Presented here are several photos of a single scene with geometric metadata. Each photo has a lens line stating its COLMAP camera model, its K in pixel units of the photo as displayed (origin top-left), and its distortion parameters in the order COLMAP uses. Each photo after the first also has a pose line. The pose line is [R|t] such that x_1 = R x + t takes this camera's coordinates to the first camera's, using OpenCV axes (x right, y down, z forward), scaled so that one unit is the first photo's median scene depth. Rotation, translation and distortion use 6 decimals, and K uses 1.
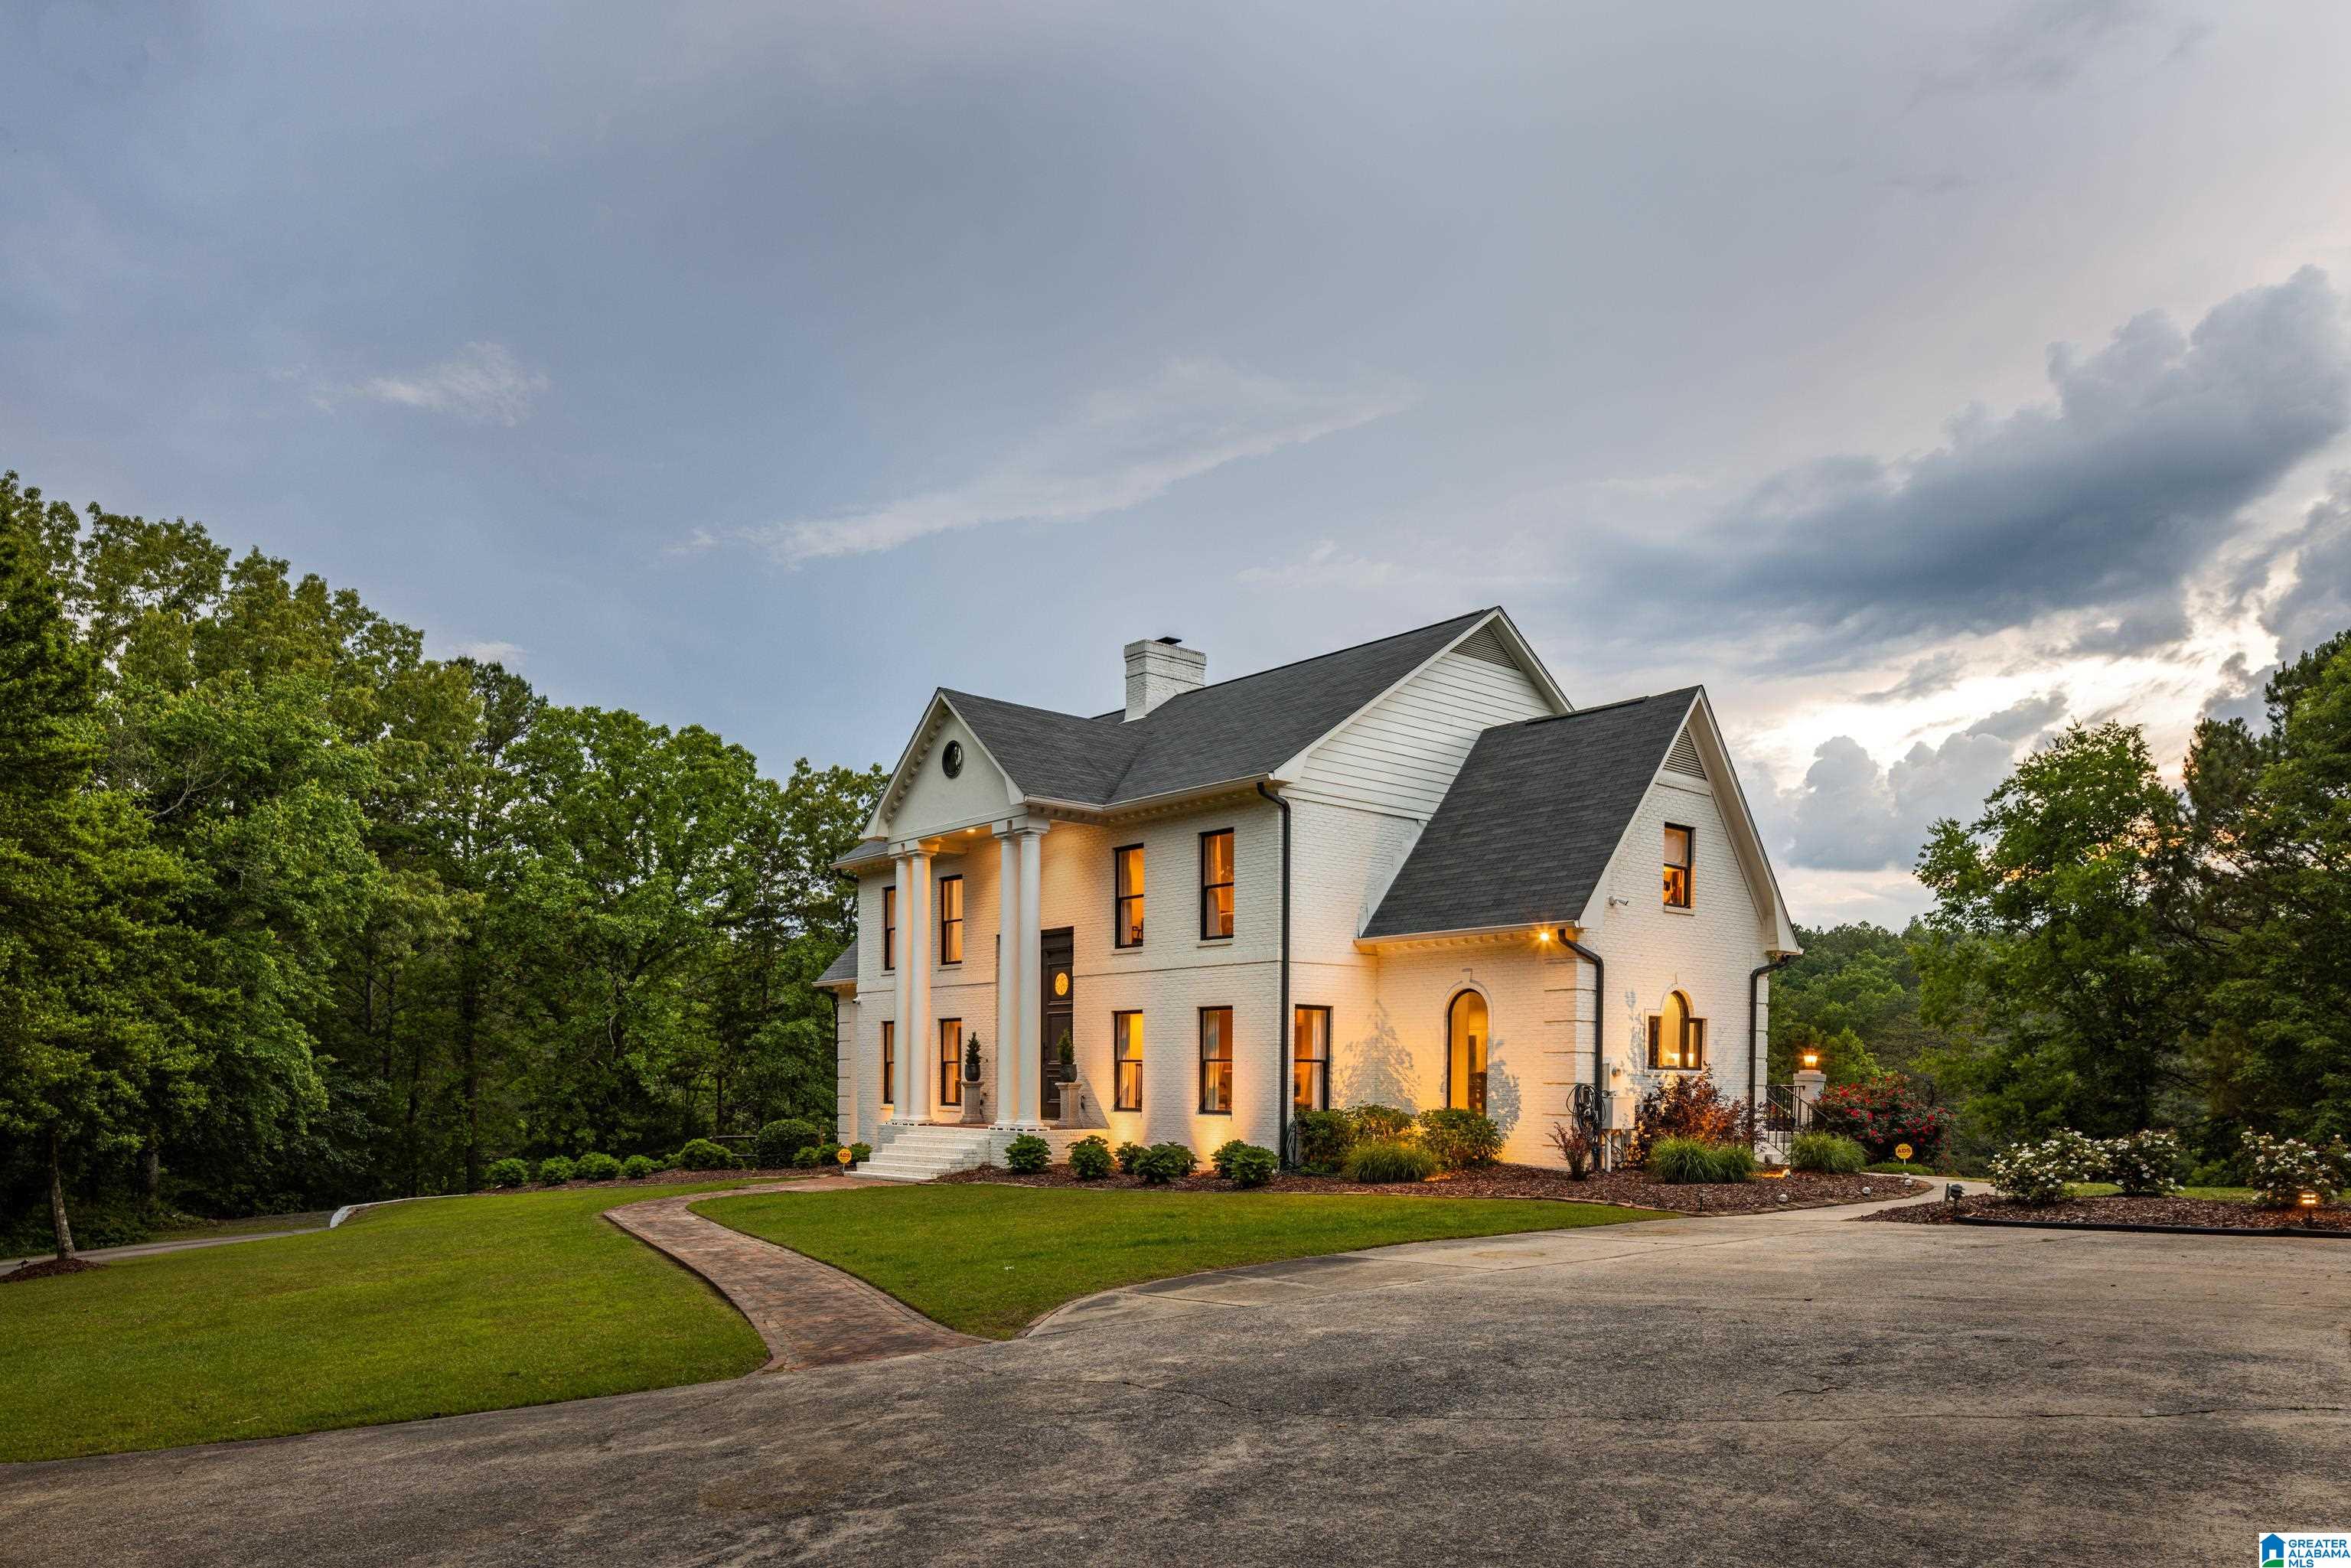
lens RADIAL K [[1564.9, 0, 1175.5], [0, 1564.9, 1075.8], [0, 0, 1]] dist [-0.001003, -0.000804]
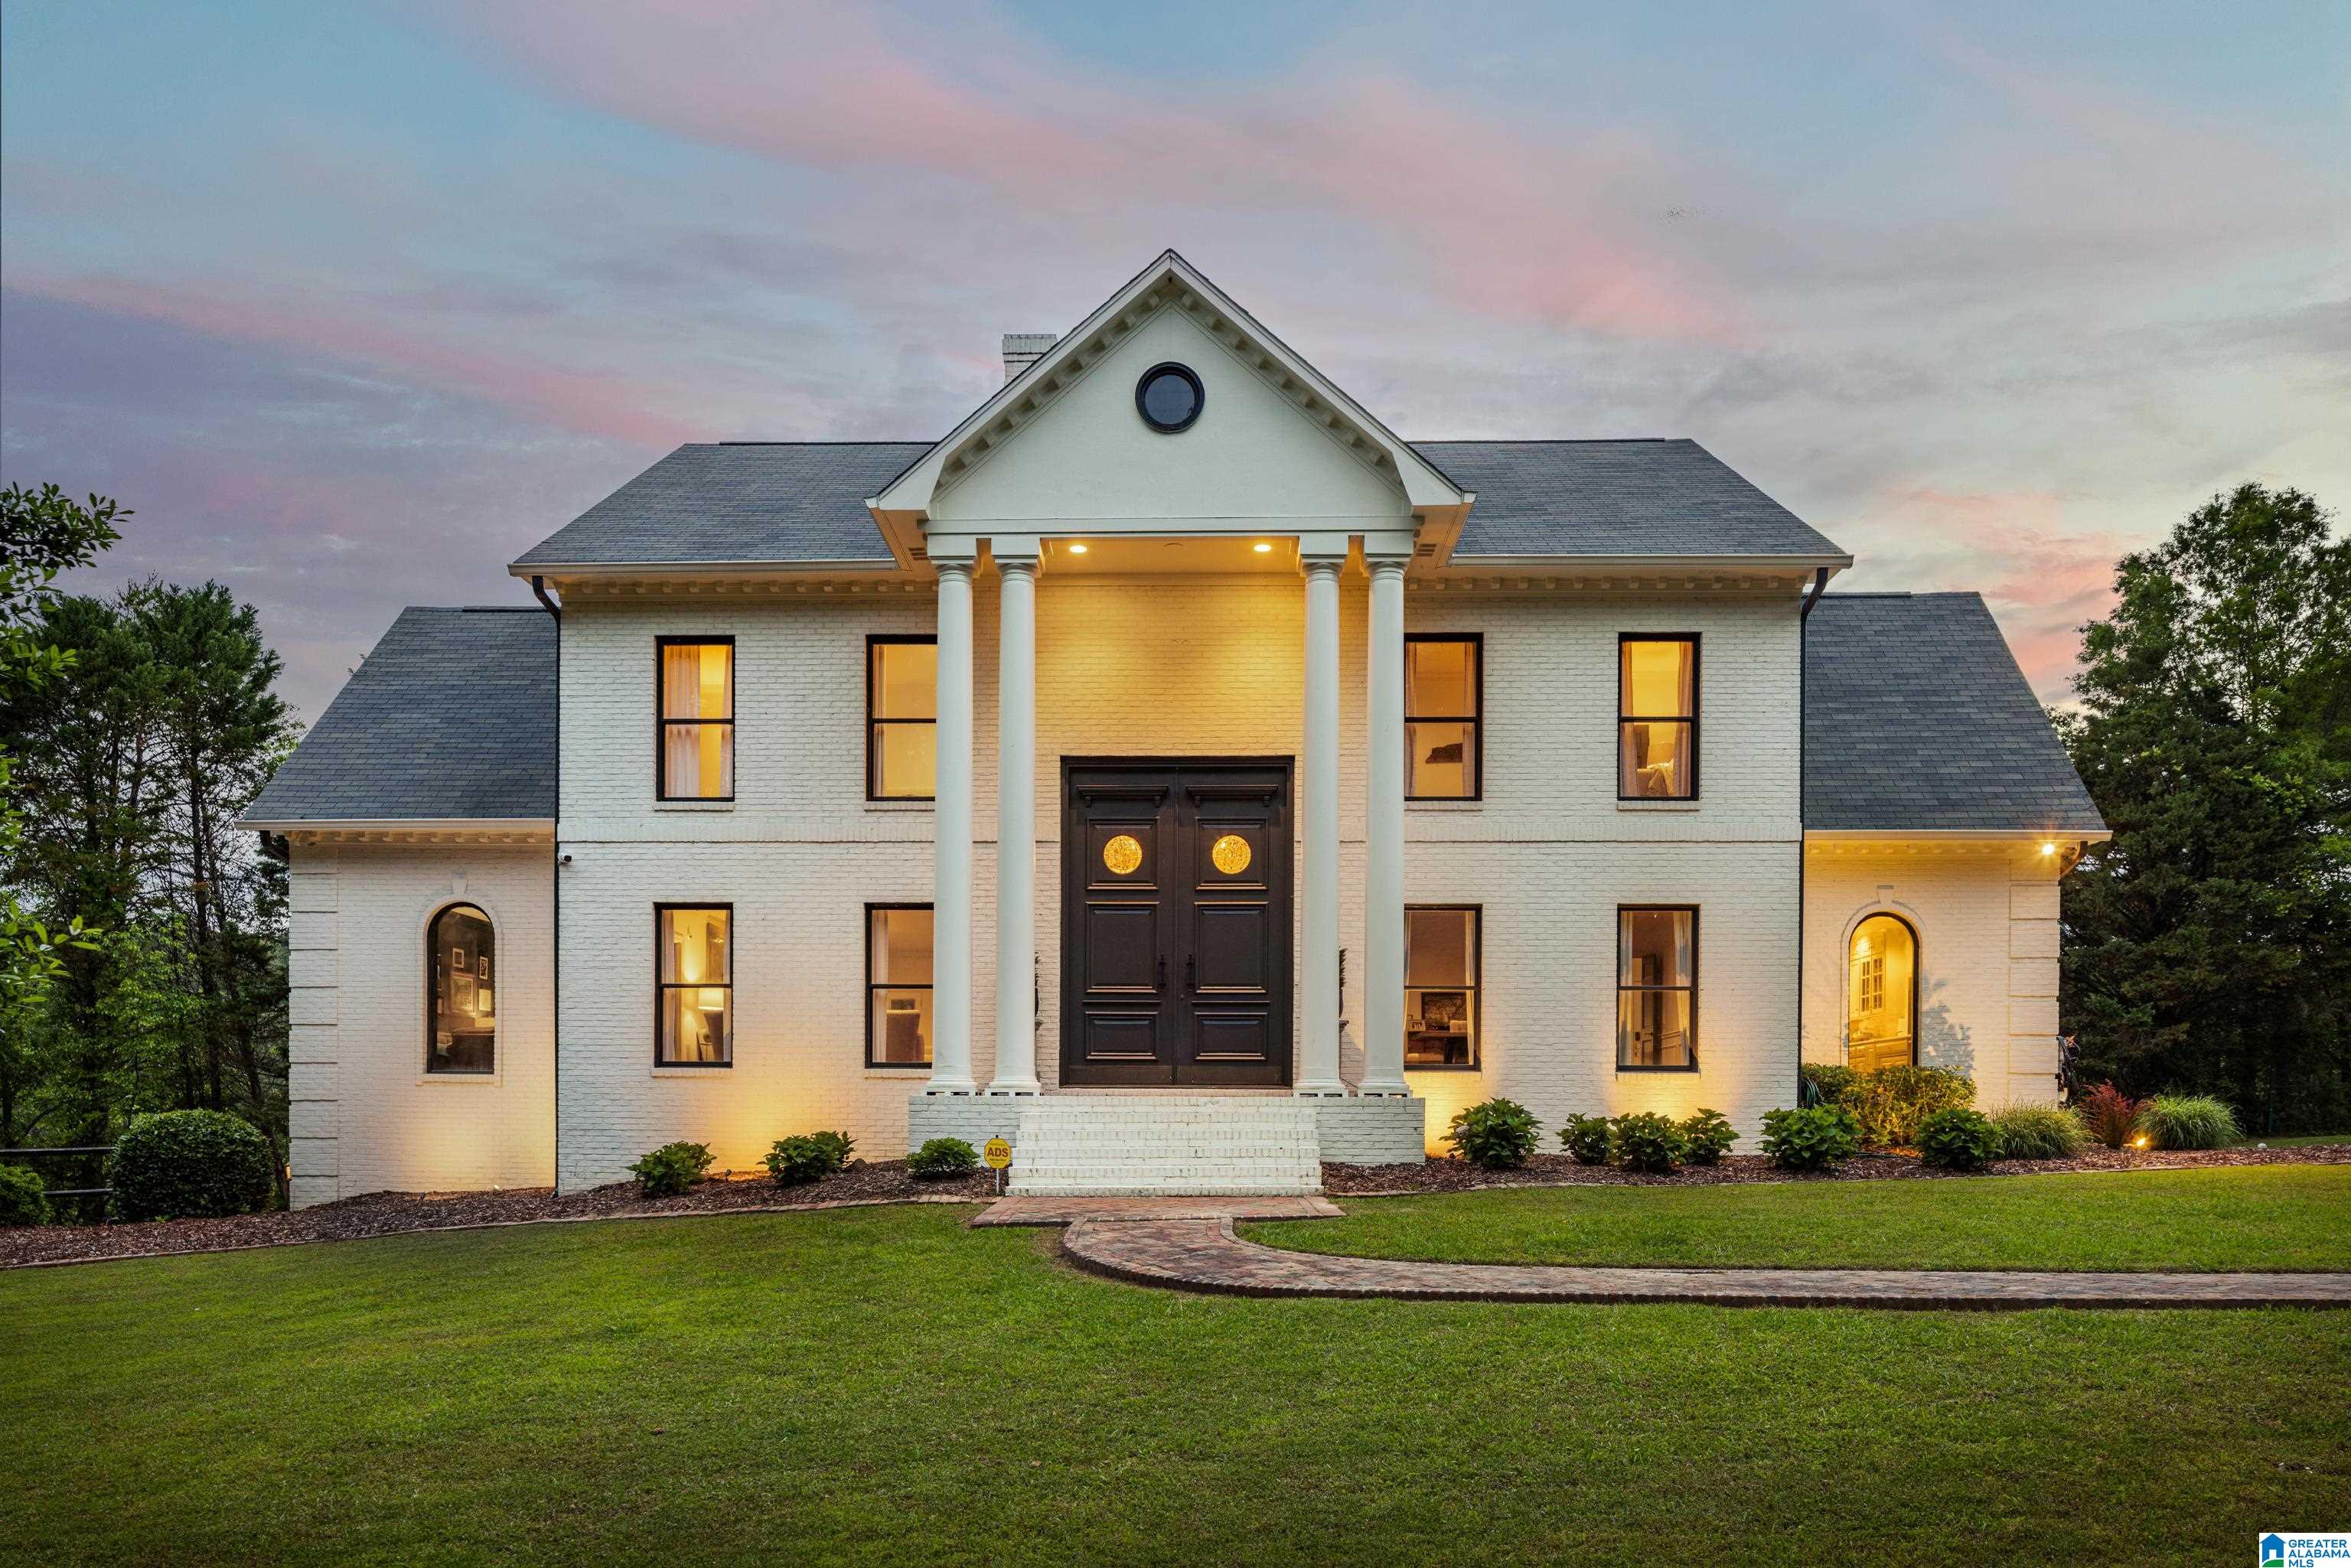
lens RADIAL K [[1564.6, 0, 1172.5], [0, 1564.6, 1138.0], [0, 0, 1]] dist [-0.006450, -0.001976]
pose [[0.670187, -0.006264, 0.742166, -0.556717], [-0.002294, 0.999942, 0.010511, 0.043287], [-0.742189, -0.008747, 0.670134, 0.673803]]
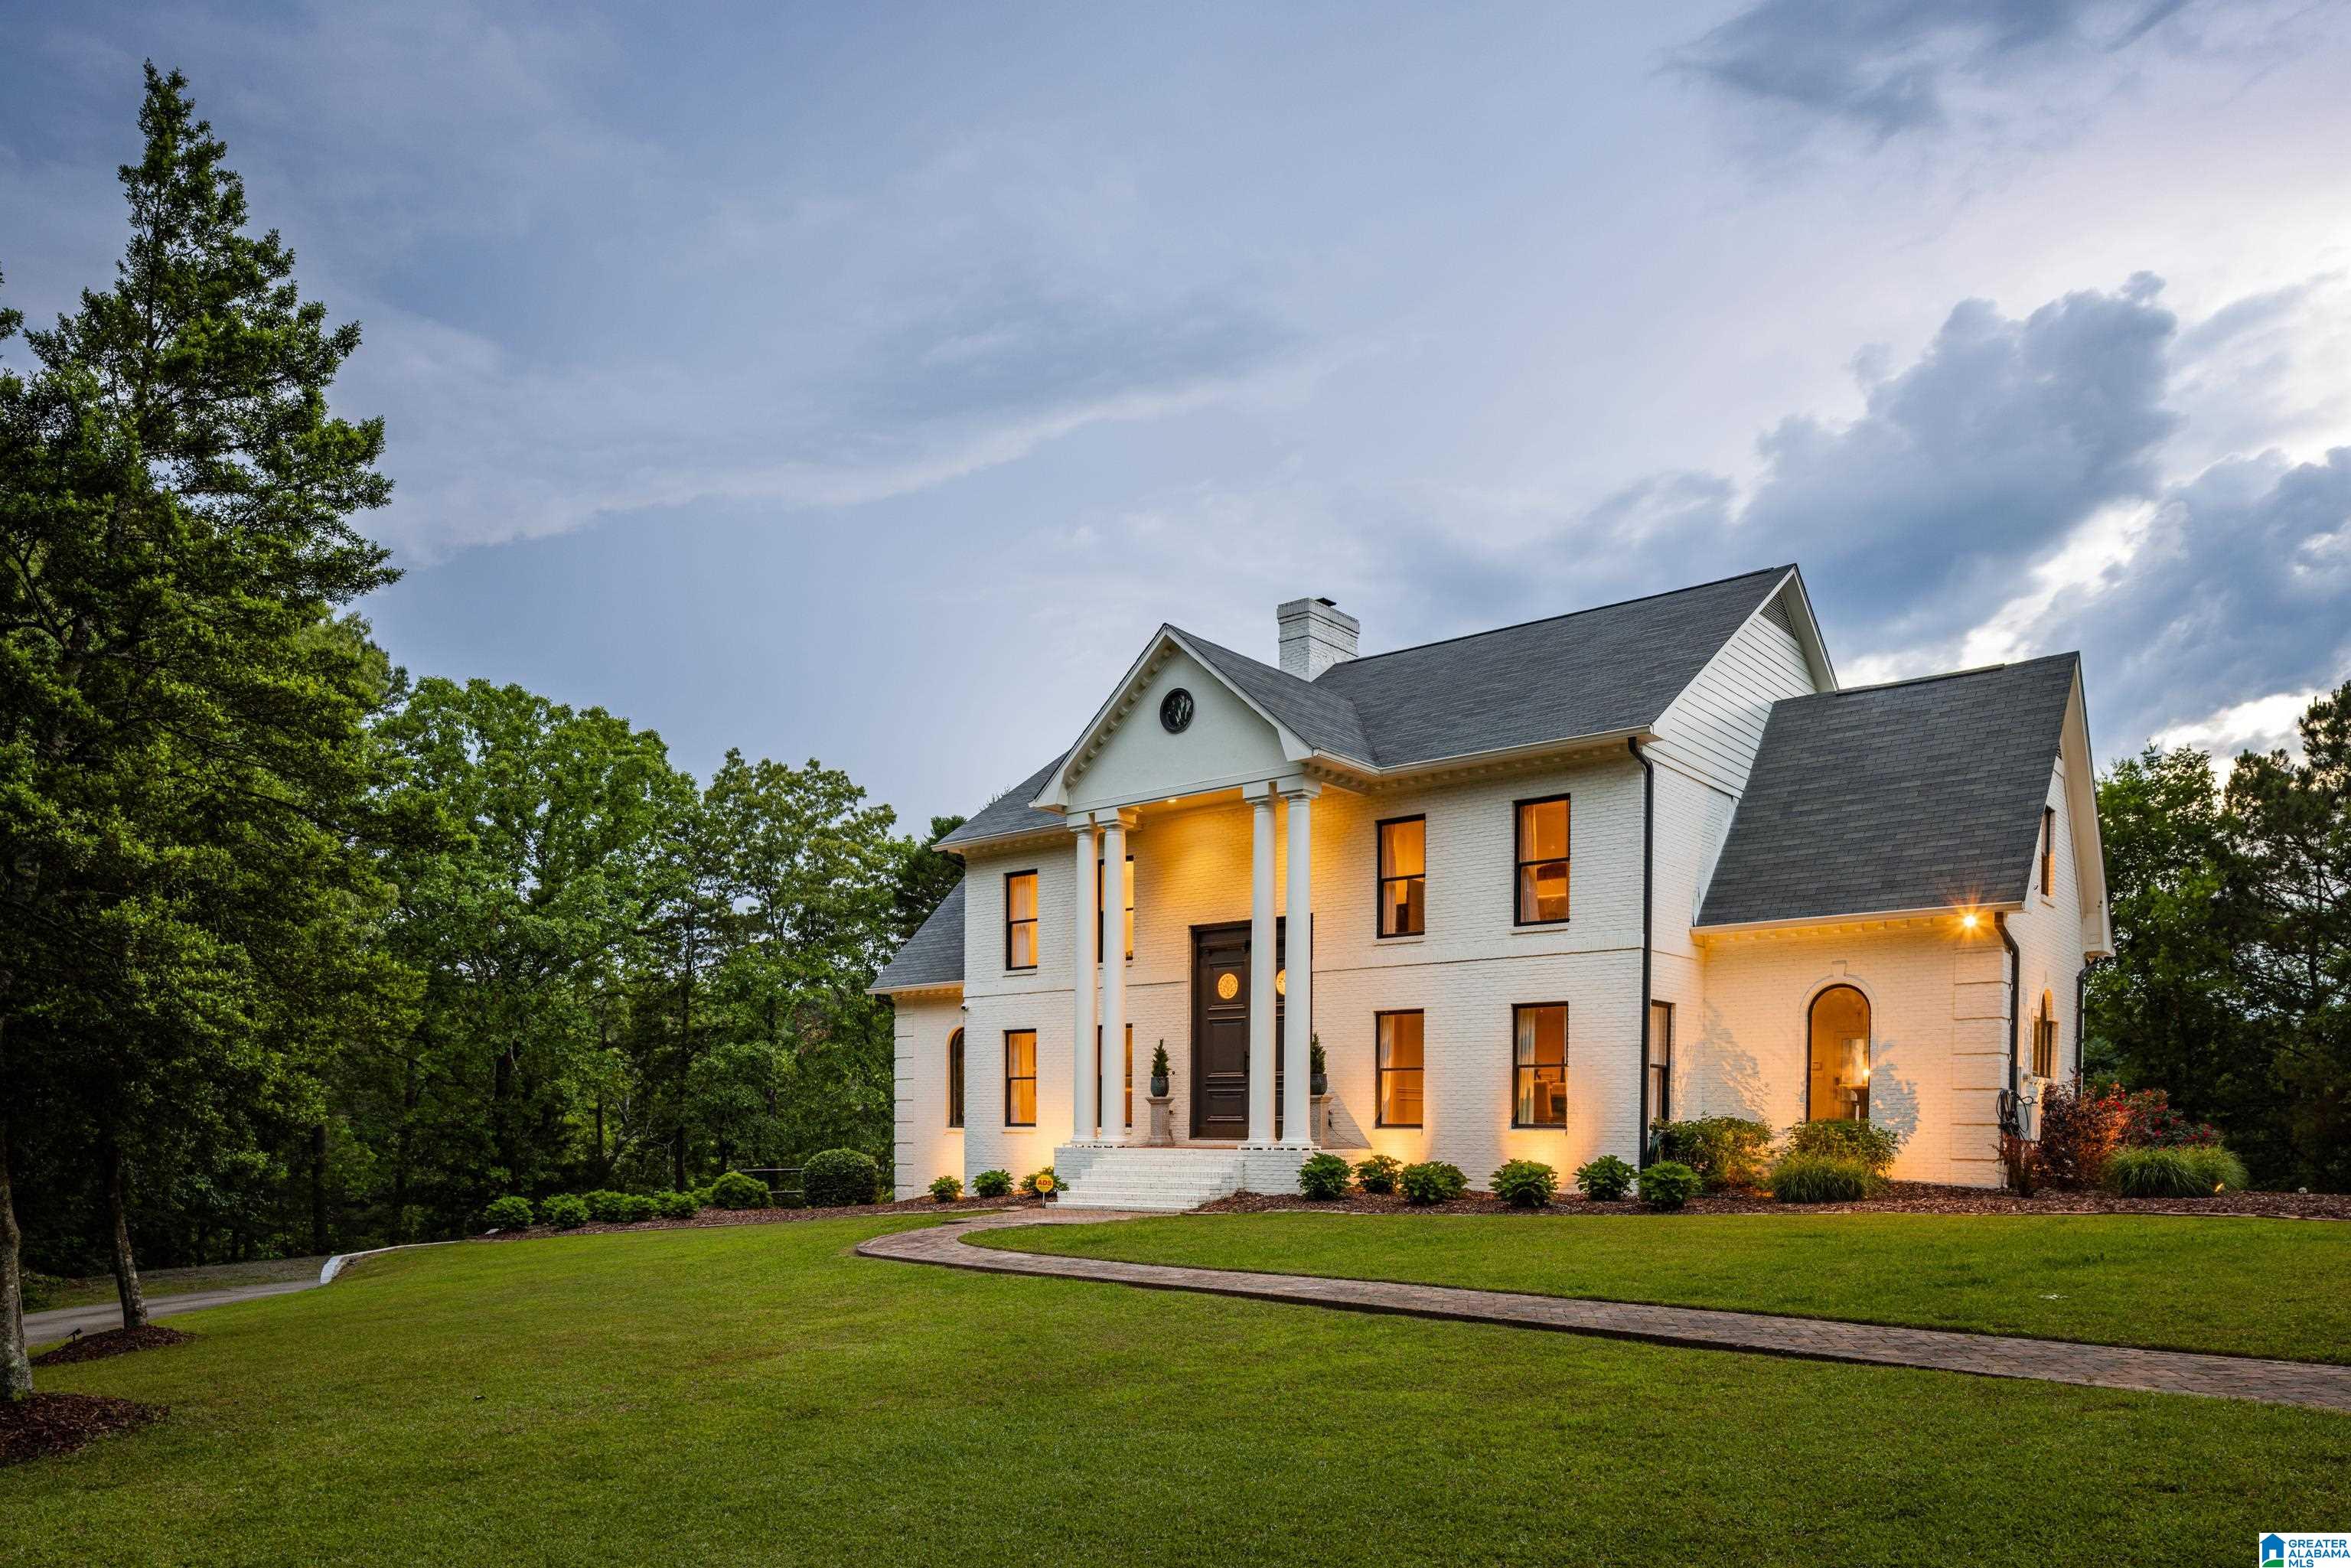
lens RADIAL K [[1564.6, 0, 1172.5], [0, 1564.6, 1138.0], [0, 0, 1]] dist [-0.006450, -0.001976]
pose [[0.985522, -0.002569, 0.169529, -0.300661], [0.001167, 0.999964, 0.008364, 0.021095], [-0.169544, -0.008045, 0.985490, 0.178016]]
